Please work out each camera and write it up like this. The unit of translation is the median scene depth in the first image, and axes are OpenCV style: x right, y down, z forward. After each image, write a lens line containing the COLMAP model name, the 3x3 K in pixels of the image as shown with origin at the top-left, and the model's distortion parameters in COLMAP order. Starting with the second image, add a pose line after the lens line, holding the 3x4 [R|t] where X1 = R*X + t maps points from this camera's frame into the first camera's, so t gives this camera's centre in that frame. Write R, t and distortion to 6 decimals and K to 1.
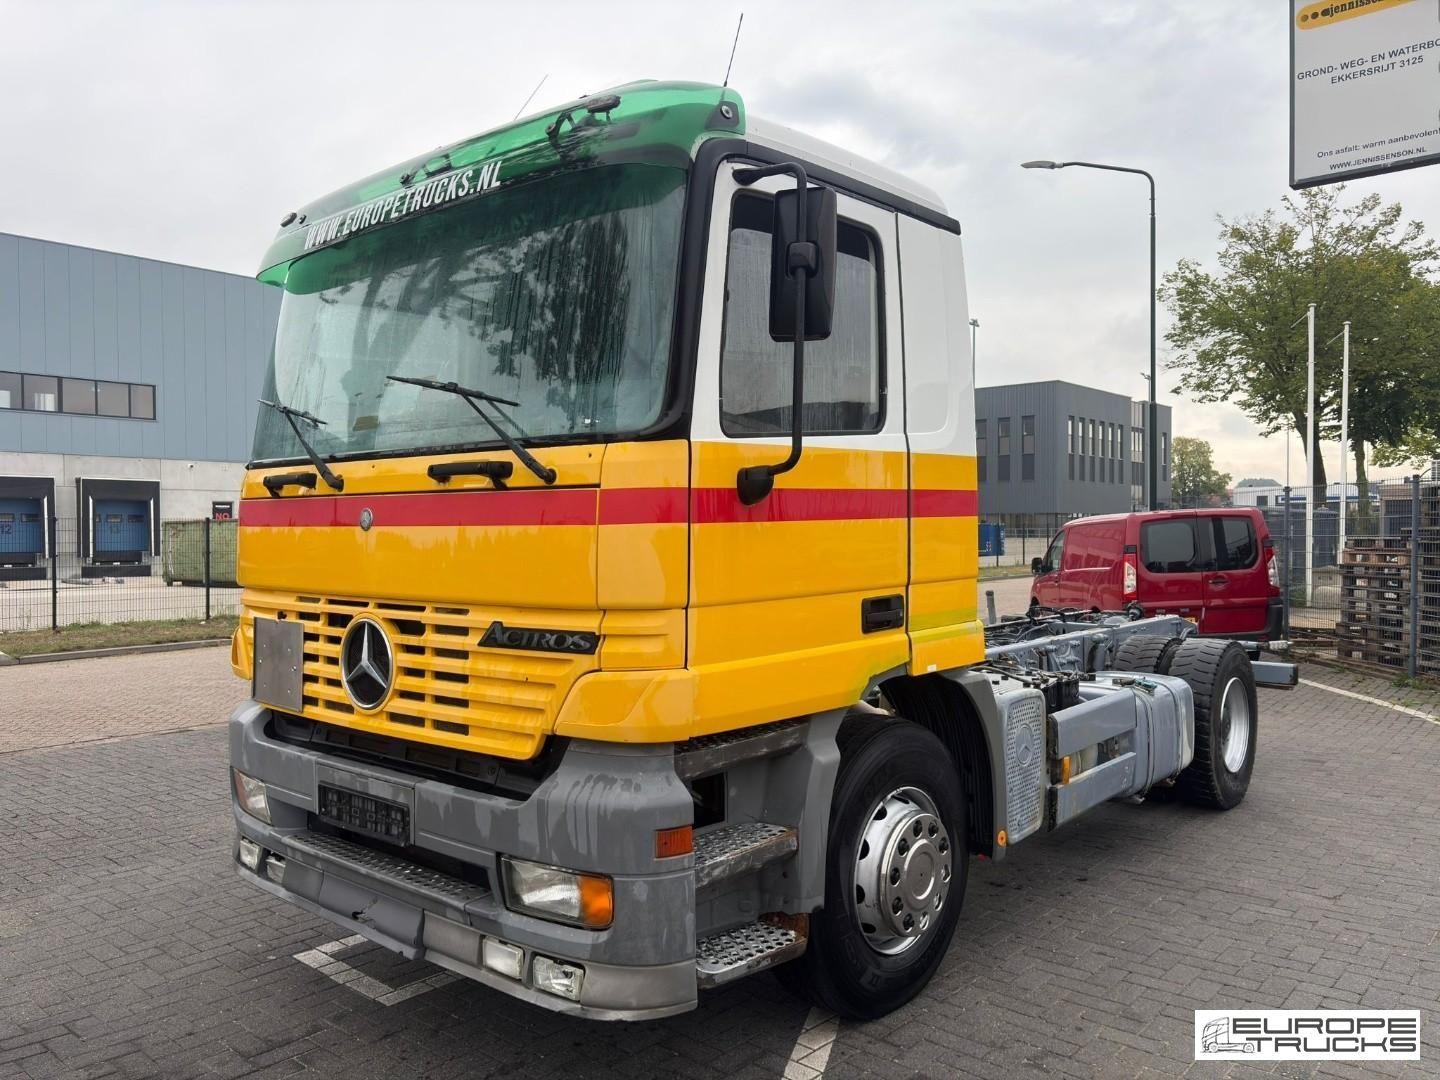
lens RADIAL K [[1084.8, 0, 706.2], [0, 1084.8, 544.4], [0, 0, 1]] dist [0.027685, -0.022627]
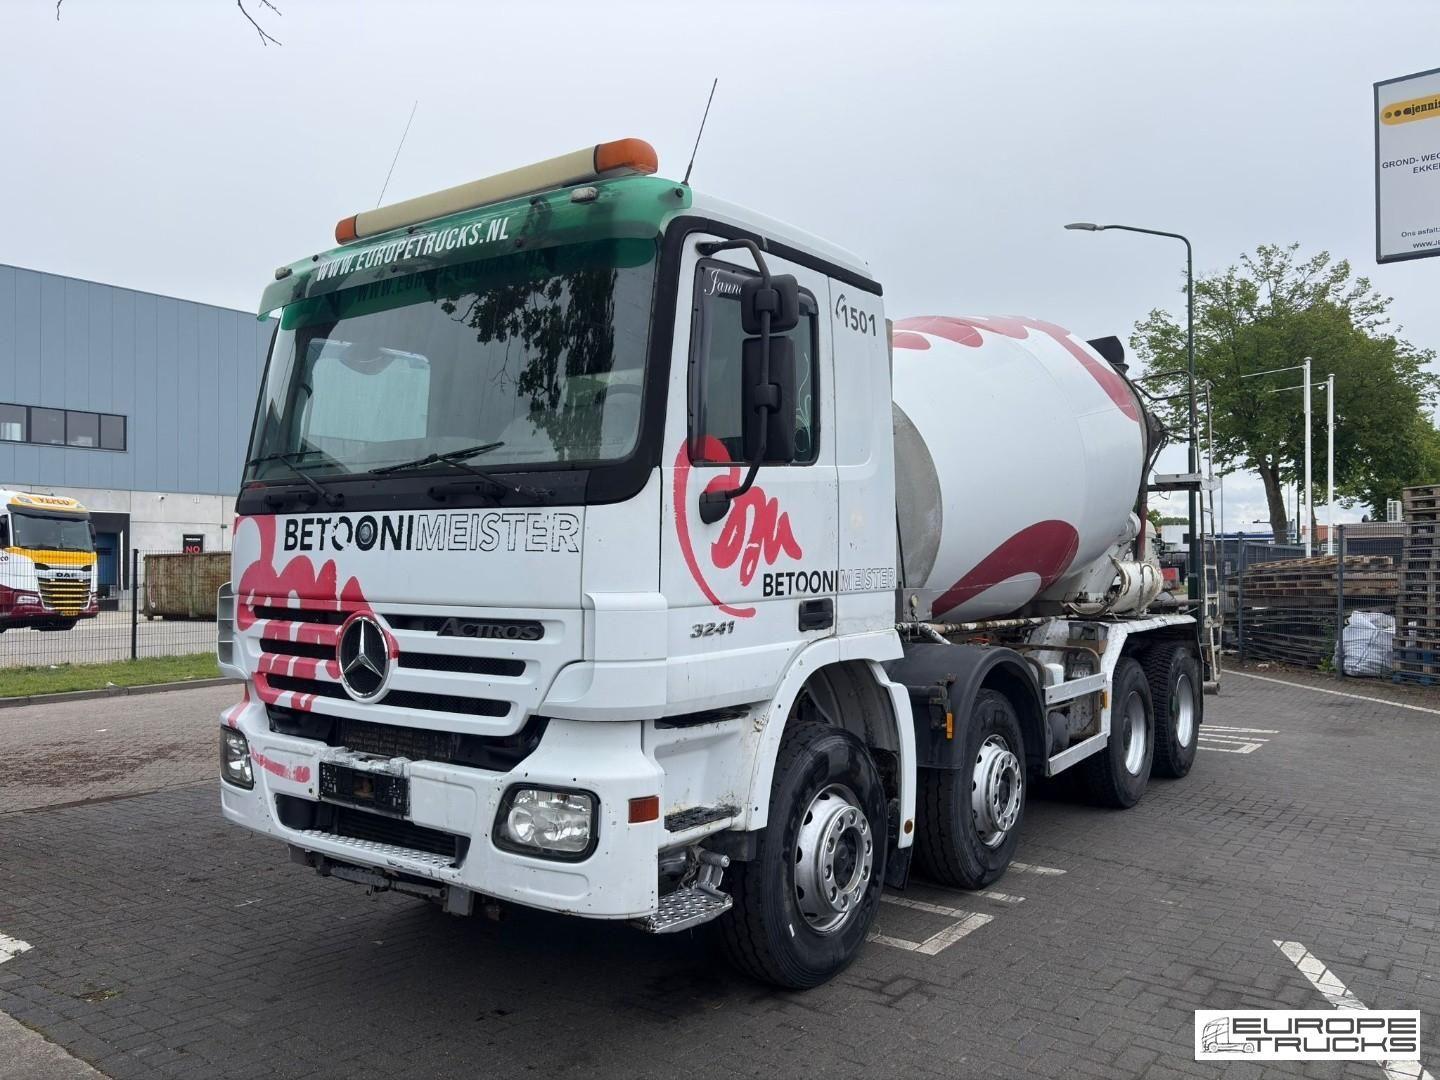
lens RADIAL K [[1084.8, 0, 721.2], [0, 1084.8, 546.4], [0, 0, 1]] dist [0.027685, -0.022627]
pose [[0.997112, 0.003612, 0.075863, -0.065556], [-0.001287, 0.999529, -0.030675, 0.001360], [-0.075938, 0.030488, 0.996646, -0.019685]]
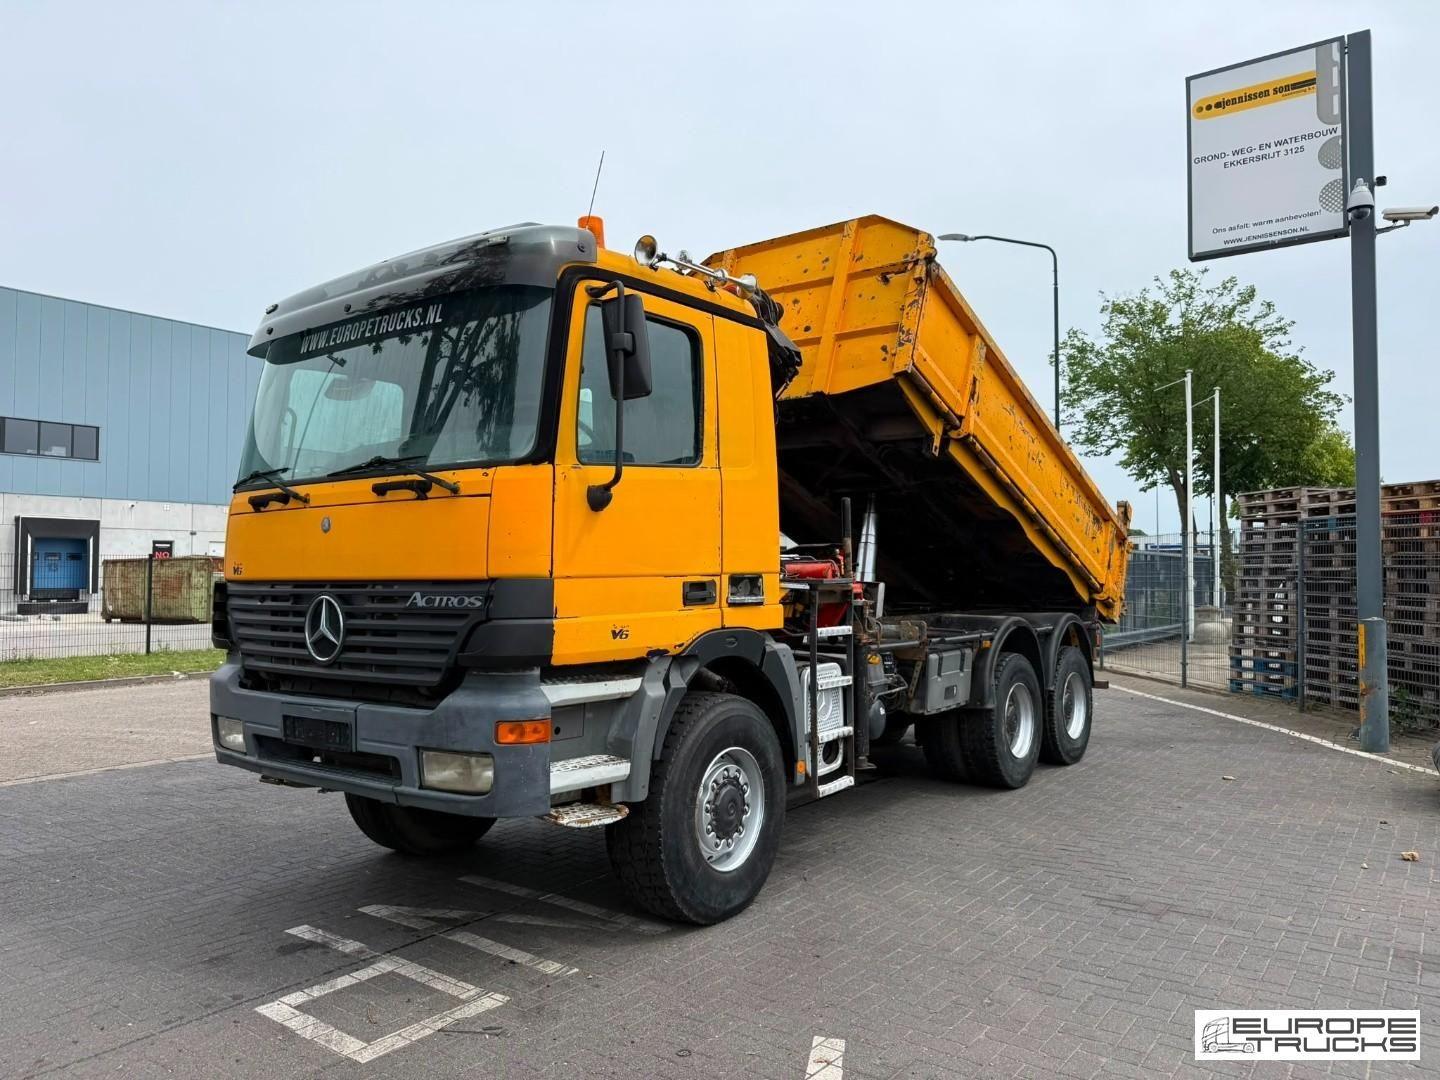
lens RADIAL K [[1017.9, 0, 719.5], [0, 1017.9, 546.2], [0, 0, 1]] dist [-0.012632, 0.007697]
pose [[0.996303, 0.007752, 0.085555, -0.006842], [-0.004418, 0.999226, -0.039095, 0.001378], [-0.085792, 0.038573, 0.995566, 0.009717]]
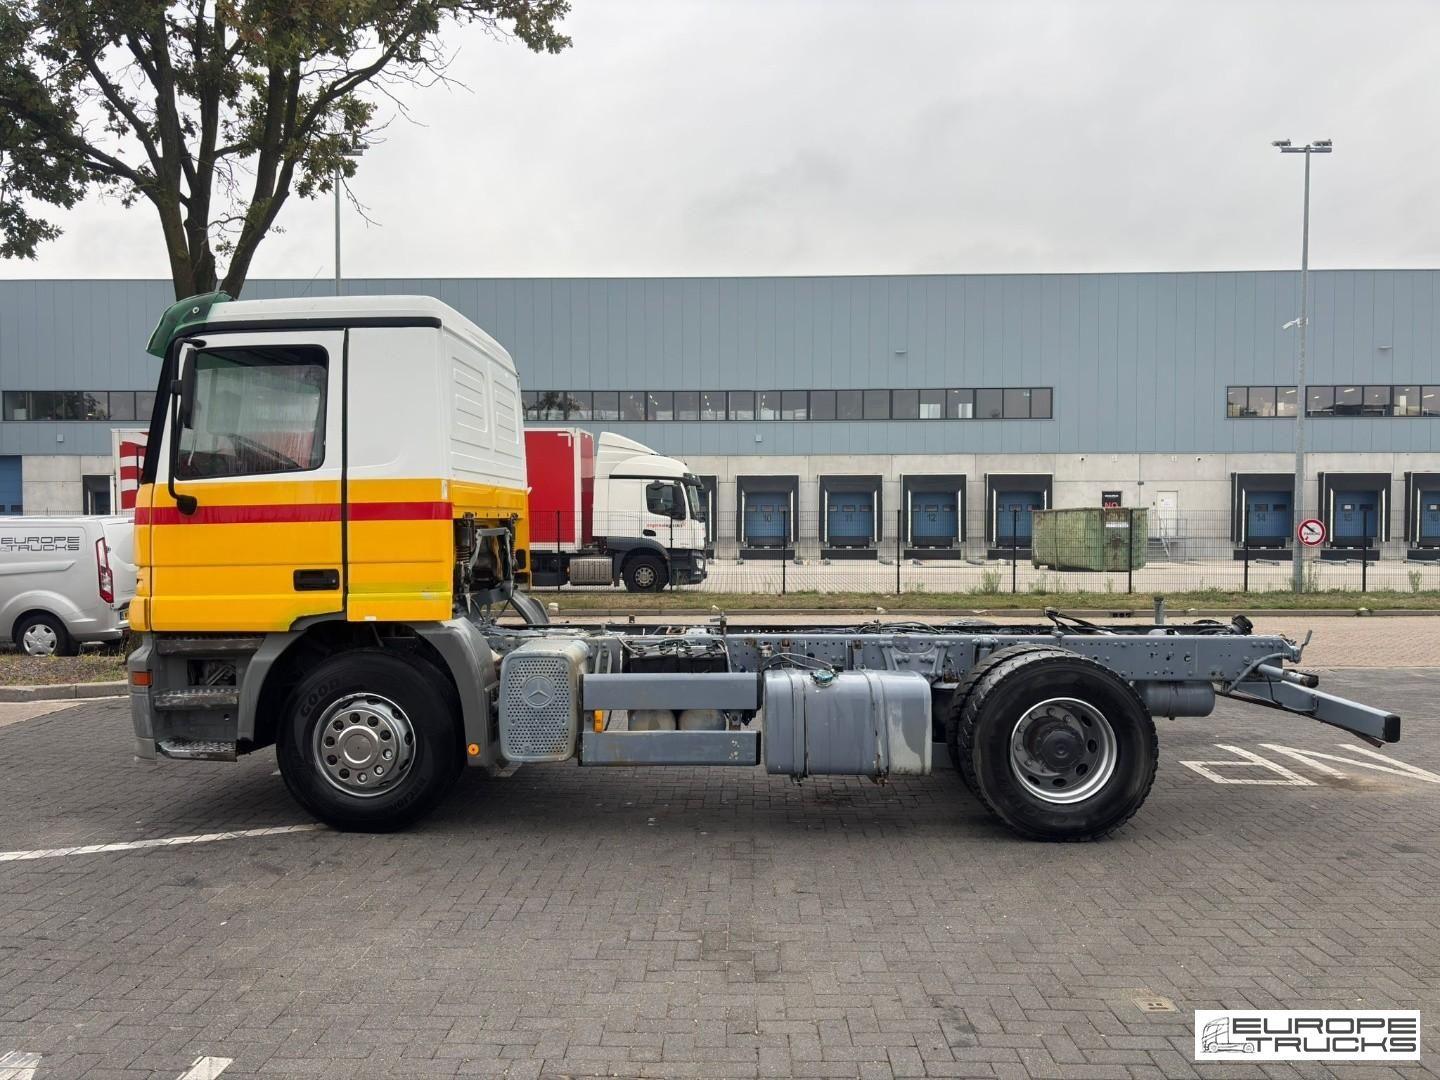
lens RADIAL K [[1084.8, 0, 714.3], [0, 1084.8, 544.5], [0, 0, 1]] dist [0.027685, -0.022627]
pose [[0.640457, 0.019596, -0.767744, 0.178452], [-0.010451, 0.999804, 0.016801, -0.002294], [0.767923, -0.002736, 0.640537, 0.040046]]
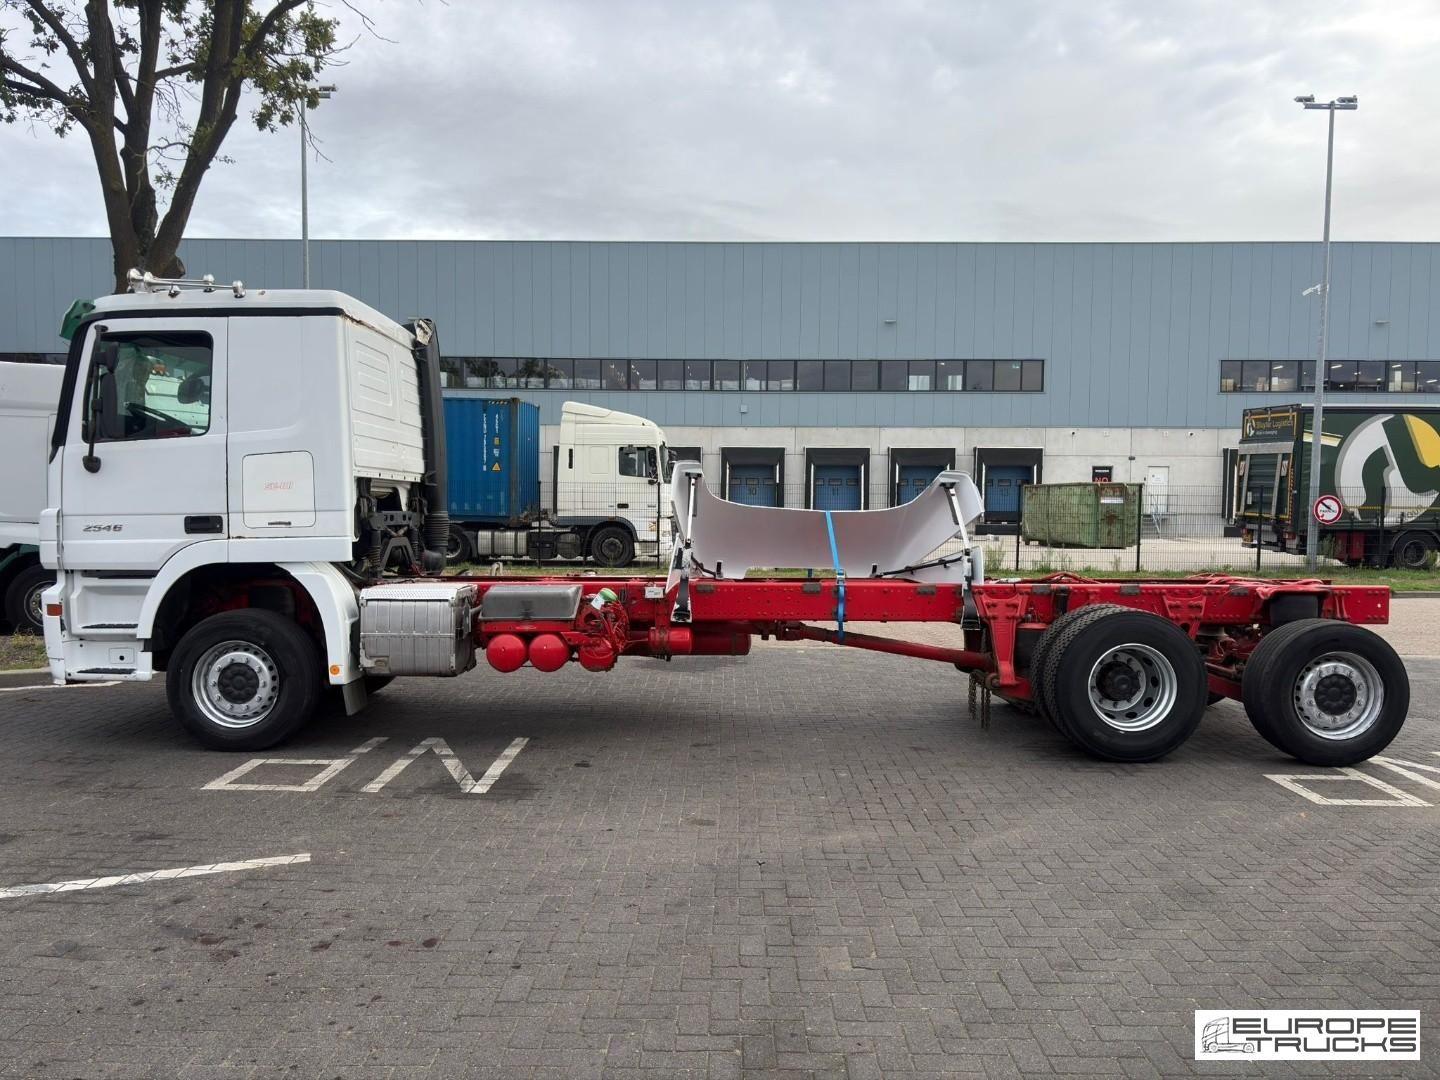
lens RADIAL K [[1084.8, 0, 706.8], [0, 1084.8, 539.6], [0, 0, 1]] dist [0.027685, -0.022627]
pose [[0.649621, 0.040306, -0.759189, 0.150008], [-0.018300, 0.999133, 0.037386, -0.002037], [0.760038, -0.010394, 0.649796, 0.056233]]
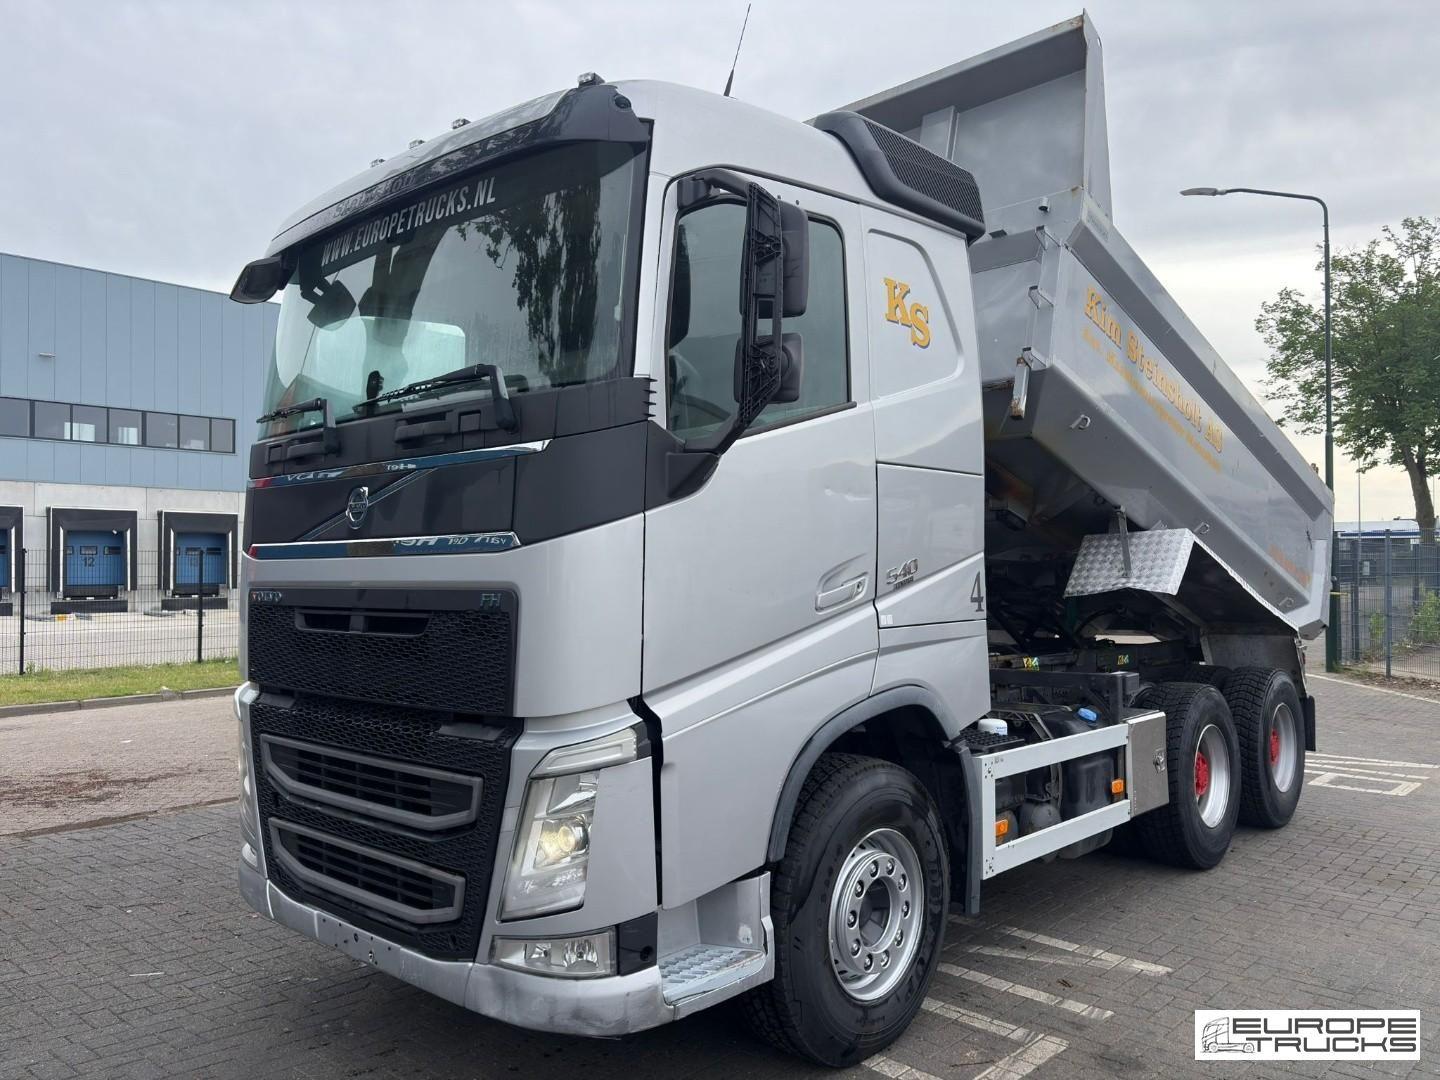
lens RADIAL K [[1084.8, 0, 716.5], [0, 1084.8, 551.1], [0, 0, 1]] dist [0.027685, -0.022627]
pose [[0.999711, 0.002584, -0.023884, -0.051254], [-0.003190, 0.999674, -0.025339, -0.000105], [0.023811, 0.025408, 0.999394, 0.011550]]
